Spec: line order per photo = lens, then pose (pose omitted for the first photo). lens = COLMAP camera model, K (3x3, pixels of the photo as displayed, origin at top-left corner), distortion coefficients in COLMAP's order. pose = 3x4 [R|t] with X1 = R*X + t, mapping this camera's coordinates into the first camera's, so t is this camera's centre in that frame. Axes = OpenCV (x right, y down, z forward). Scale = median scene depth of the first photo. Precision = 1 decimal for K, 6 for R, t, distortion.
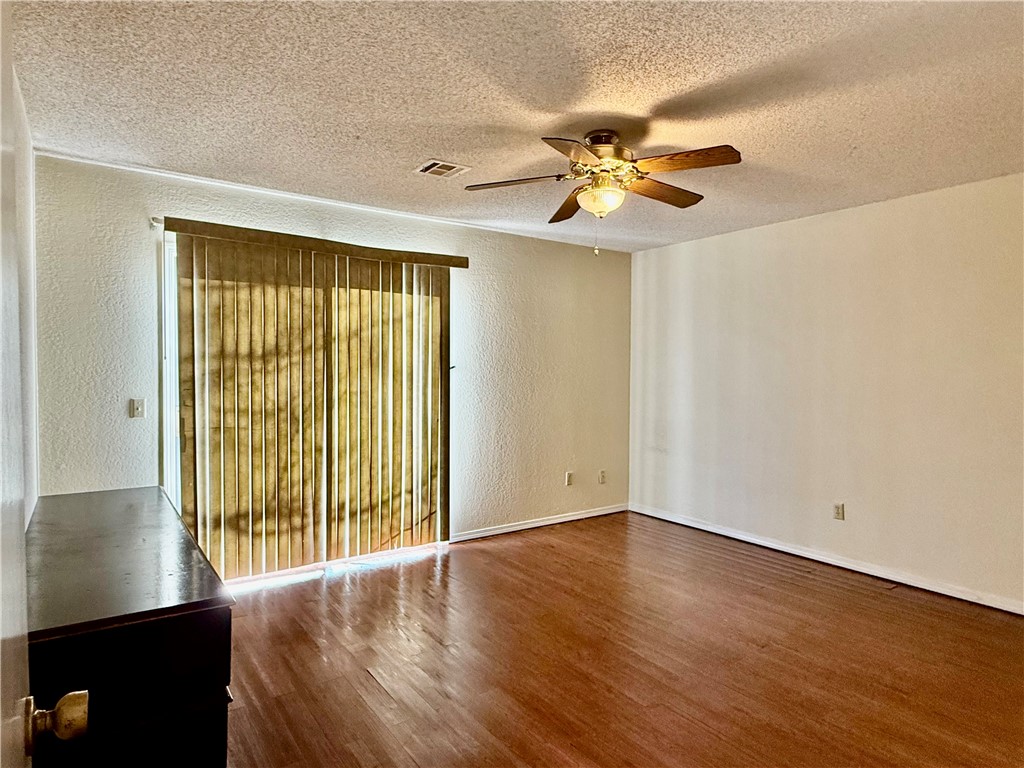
lens RADIAL K [[601.2, 0, 510.1], [0, 601.2, 387.8], [0, 0, 1]] dist [-0.002441, -0.000498]
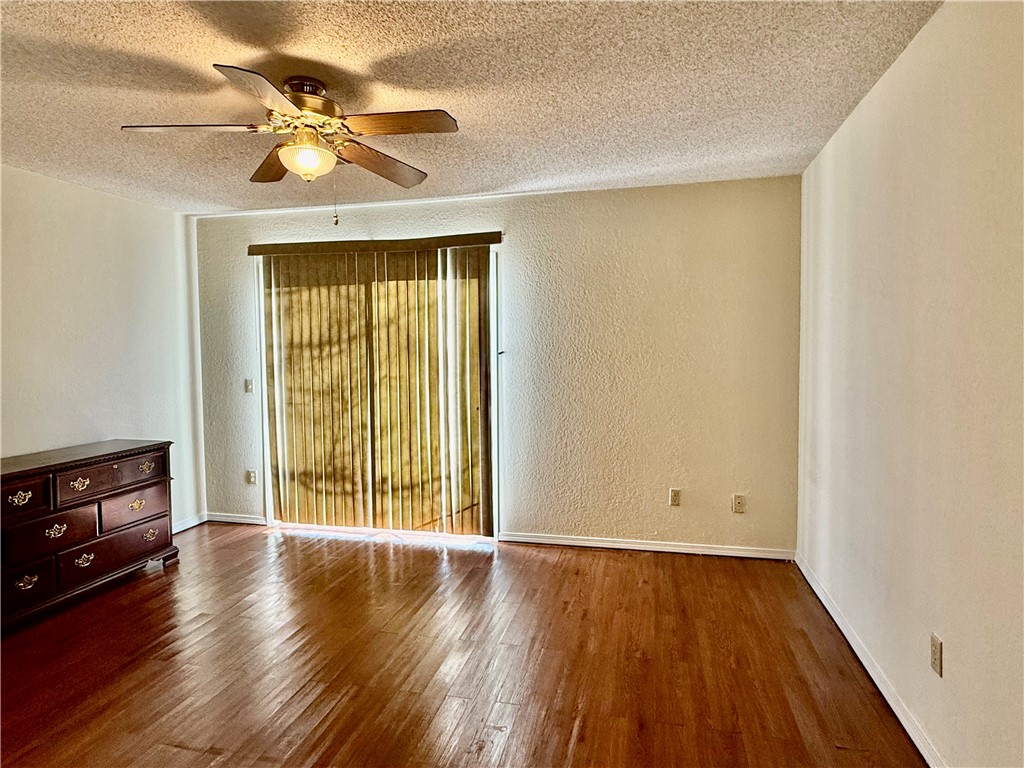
lens RADIAL K [[600.7, 0, 510.6], [0, 600.7, 376.3], [0, 0, 1]] dist [0.001844, -0.000392]
pose [[0.654598, 0.022611, -0.755639, 0.693783], [-0.011522, 0.999735, 0.019934, -0.017932], [0.755889, -0.004342, 0.654685, 0.456204]]
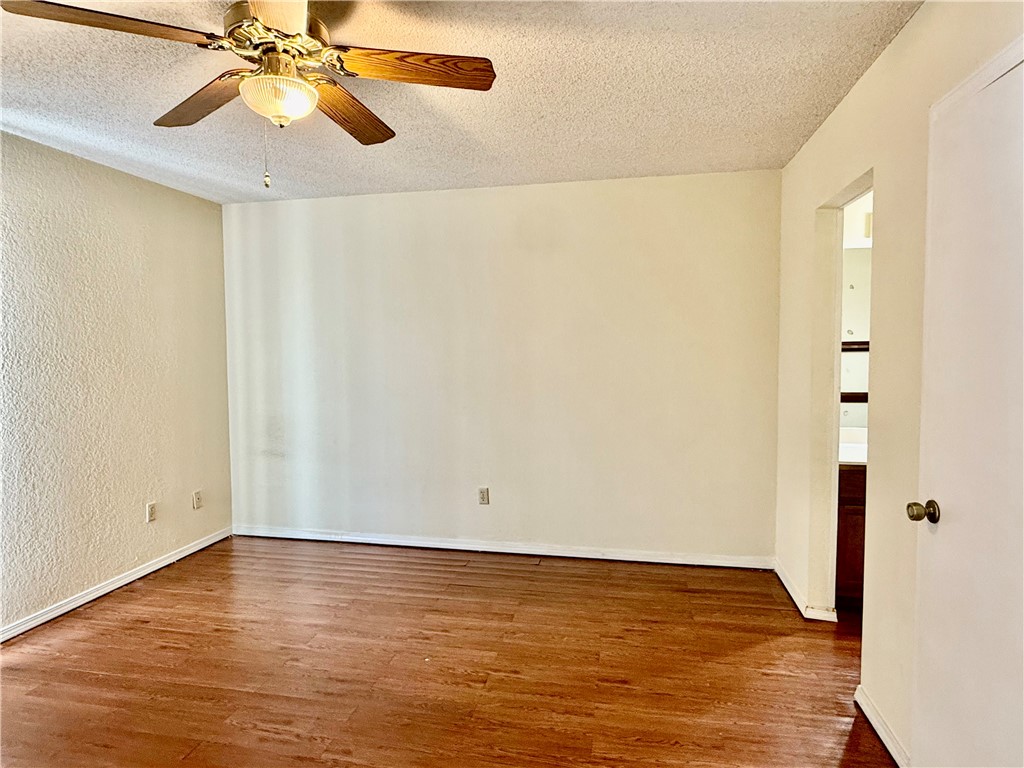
lens RADIAL K [[600.7, 0, 510.6], [0, 600.7, 376.3], [0, 0, 1]] dist [0.001844, -0.000392]
pose [[0.735982, -0.046350, 0.675413, -0.079398], [0.035164, 0.998924, 0.030233, -0.019428], [-0.676088, 0.001499, 0.736820, 0.252654]]
